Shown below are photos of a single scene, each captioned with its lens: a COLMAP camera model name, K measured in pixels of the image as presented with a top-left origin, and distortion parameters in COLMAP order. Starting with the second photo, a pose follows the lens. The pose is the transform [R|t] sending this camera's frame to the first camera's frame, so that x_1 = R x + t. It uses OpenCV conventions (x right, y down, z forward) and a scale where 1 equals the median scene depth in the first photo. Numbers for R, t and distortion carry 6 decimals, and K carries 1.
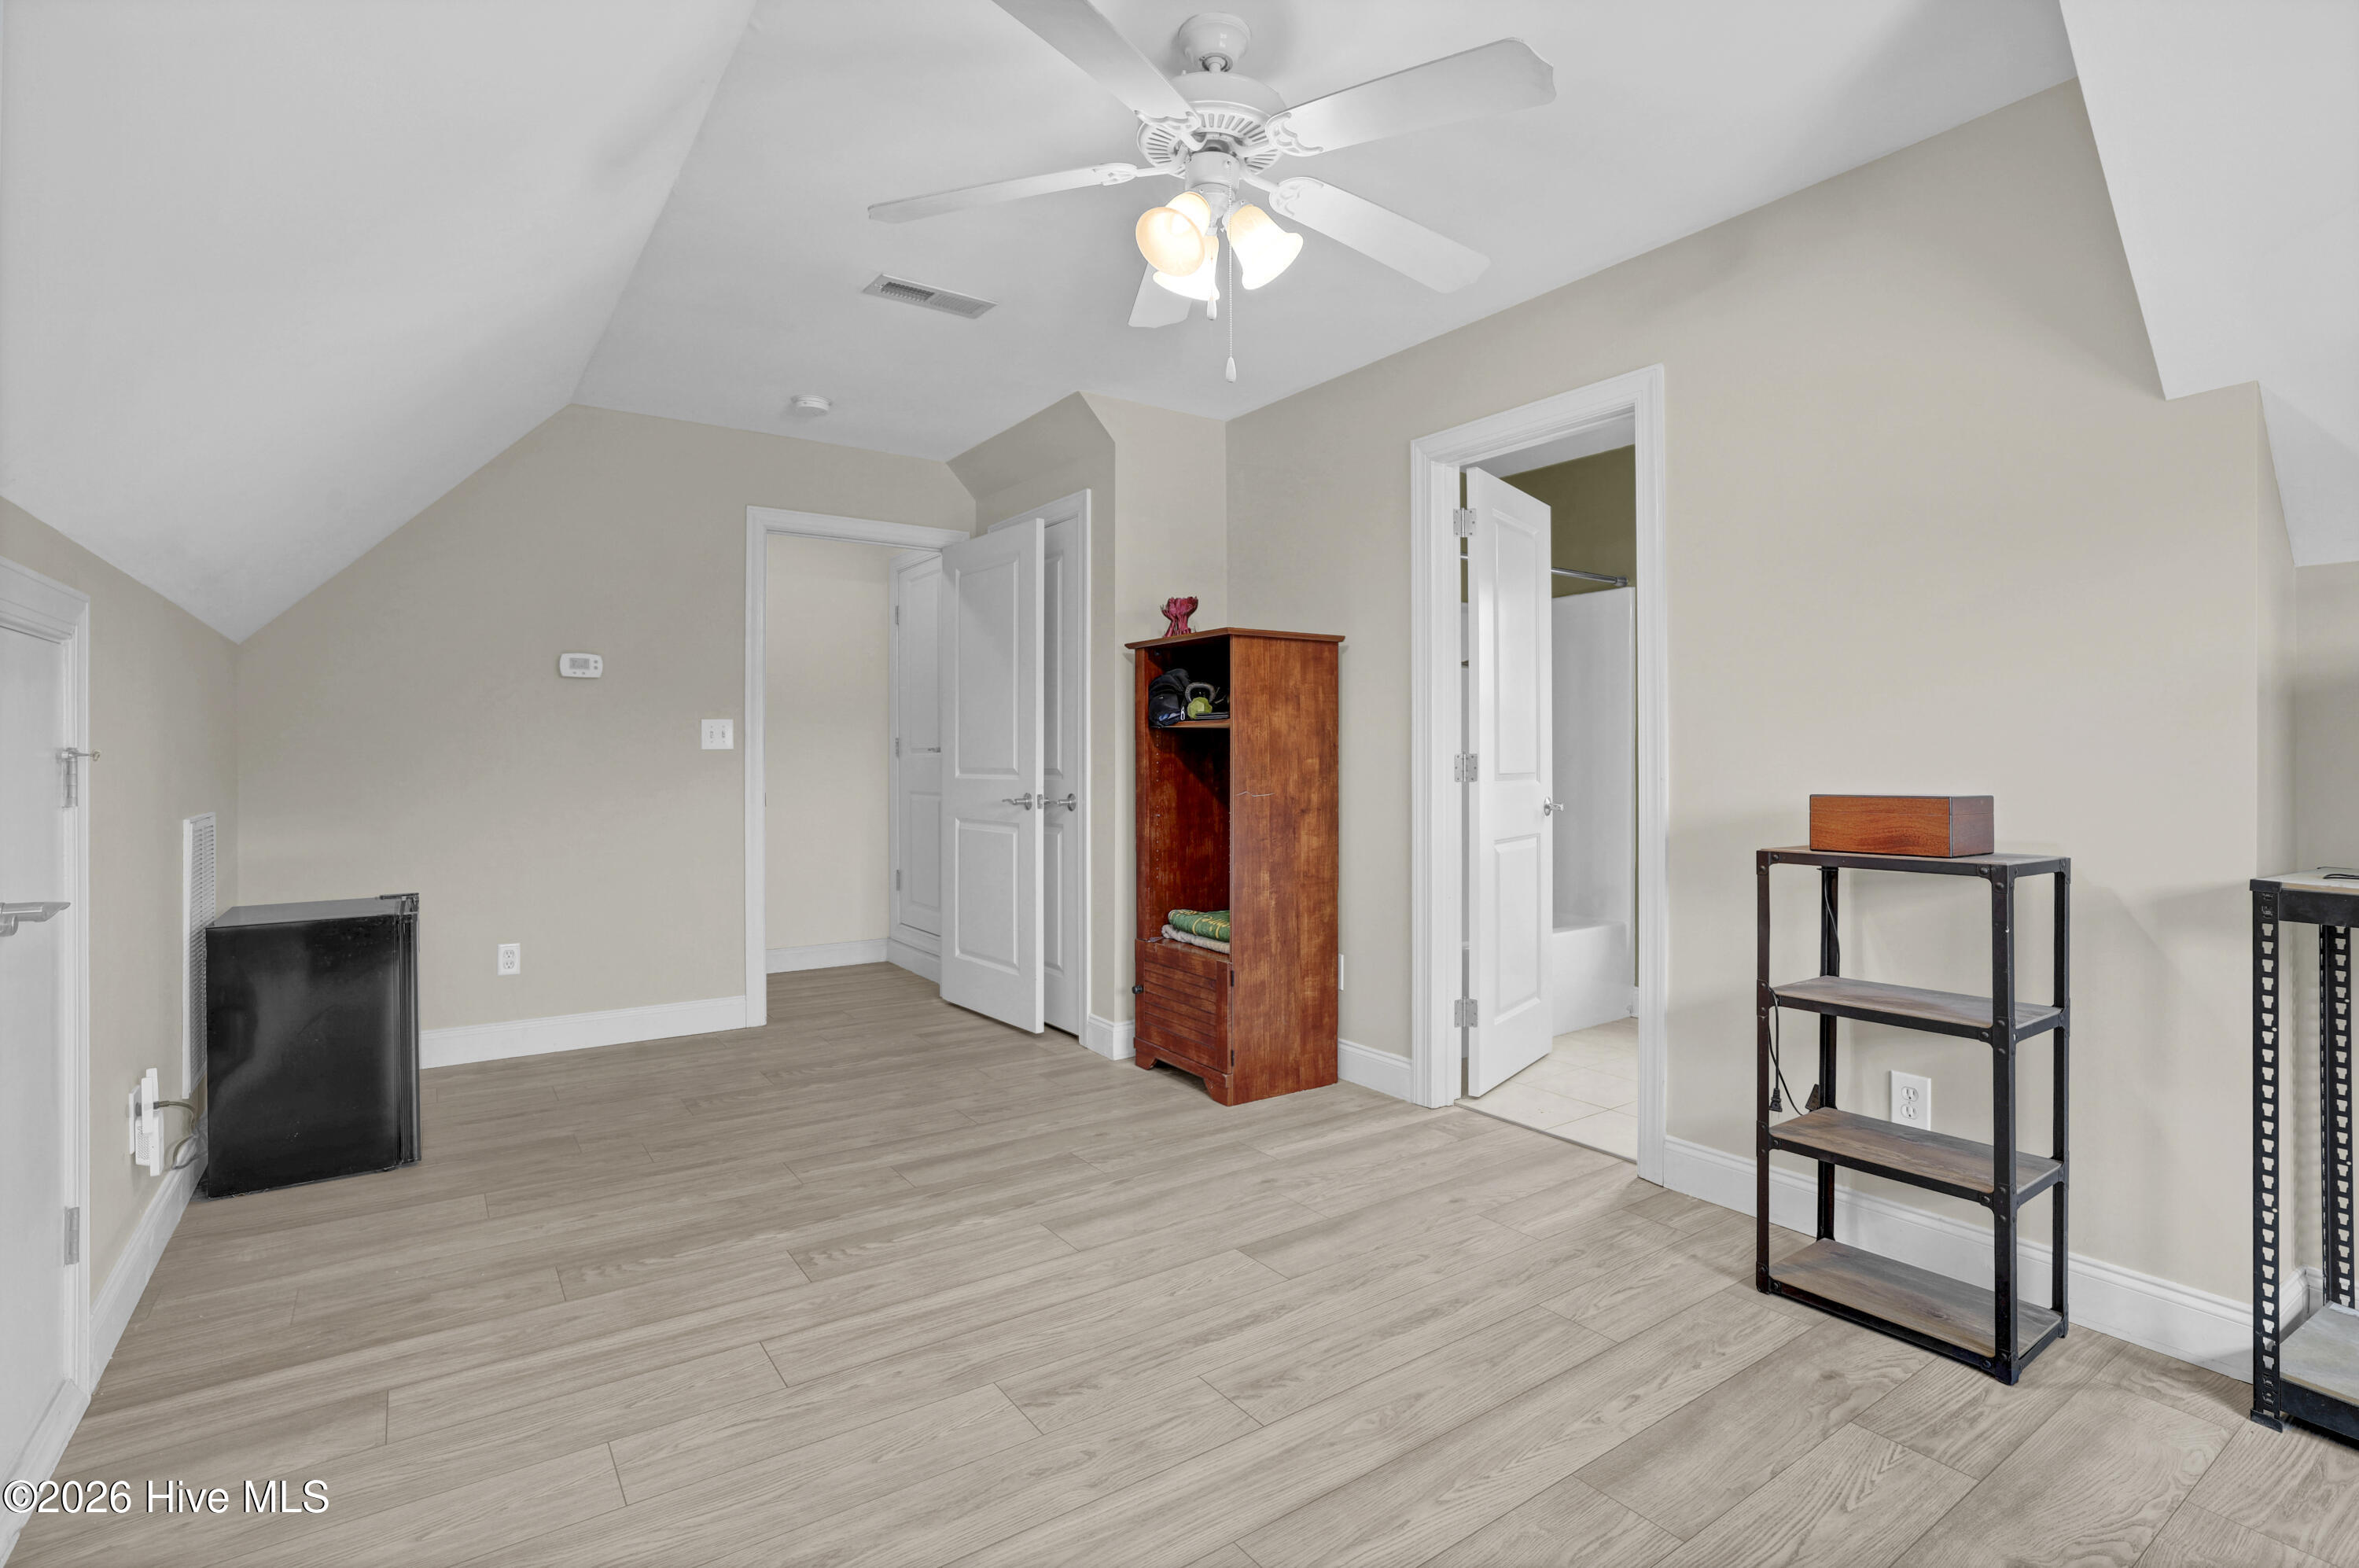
lens RADIAL K [[1108.3, 0, 1179.5], [0, 1108.3, 784.0], [0, 0, 1]] dist [-0.000114, 0.000020]
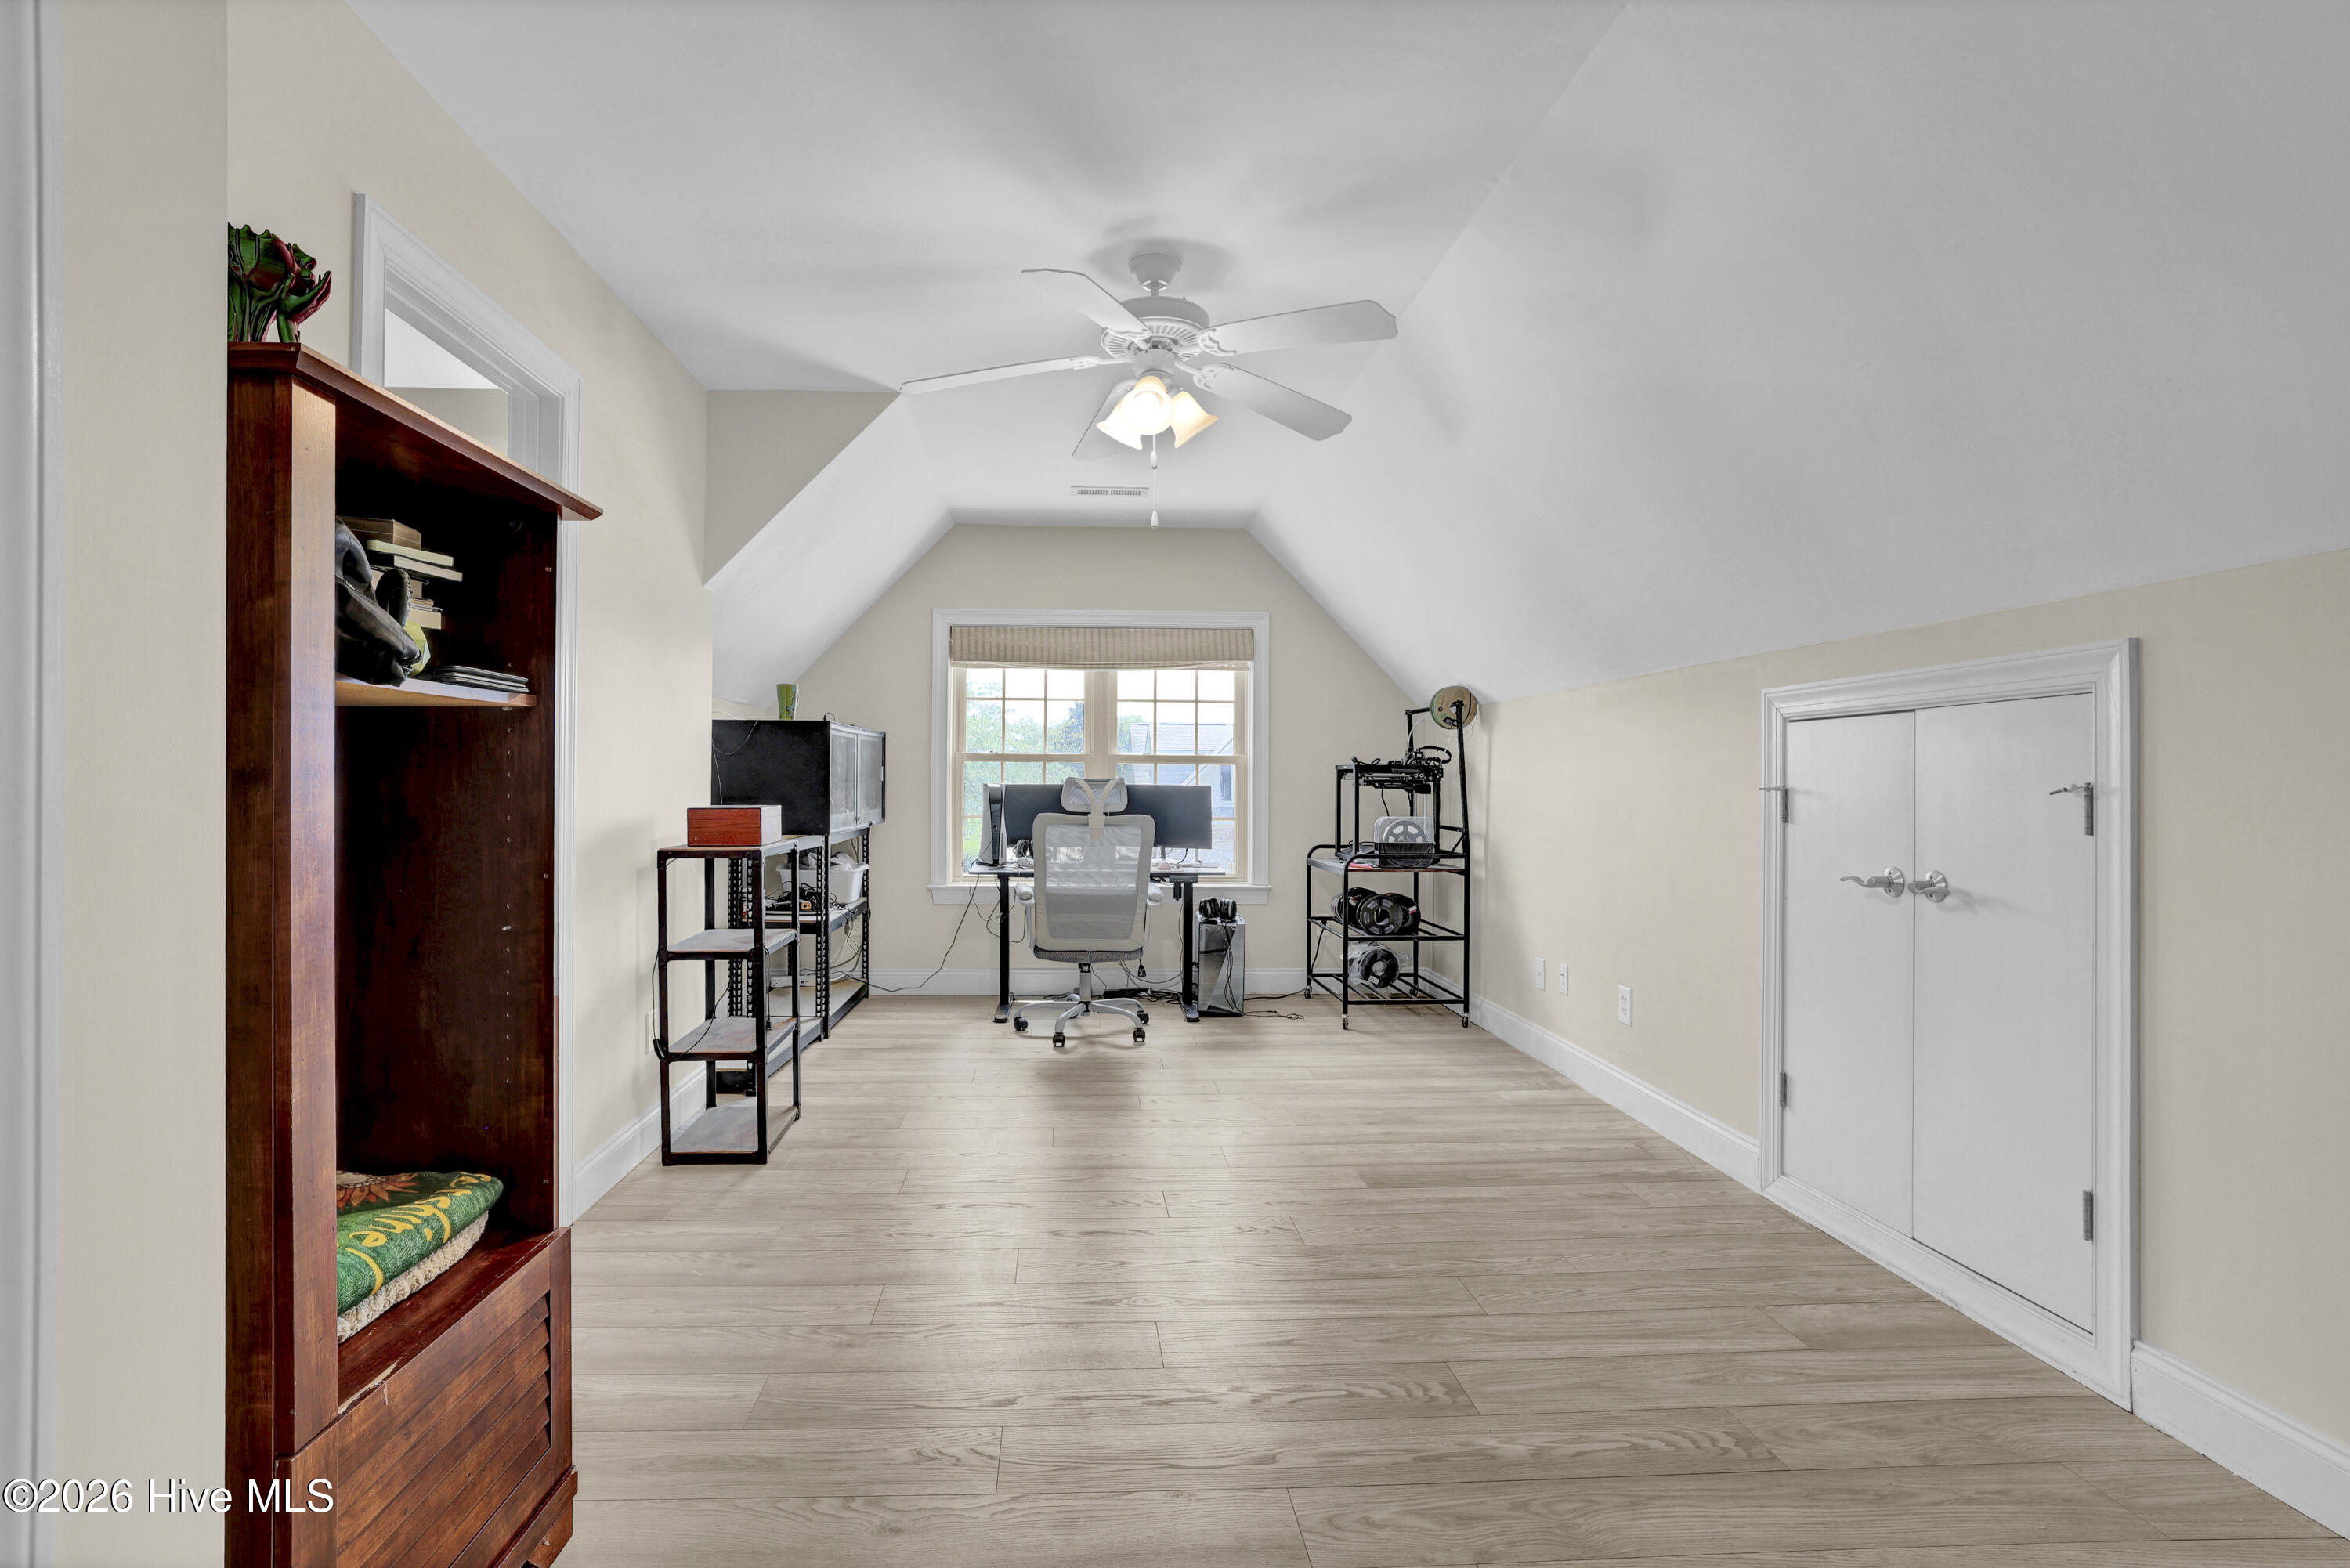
lens RADIAL K [[1104.0, 0, 1175.0], [0, 1104.0, 784.0], [0, 0, 1]] dist [-0.000114, 0.000020]
pose [[-0.867034, -0.005053, 0.498224, -0.615052], [0.003726, 0.999855, 0.016623, -0.037001], [-0.498235, 0.016269, -0.866889, 1.971545]]
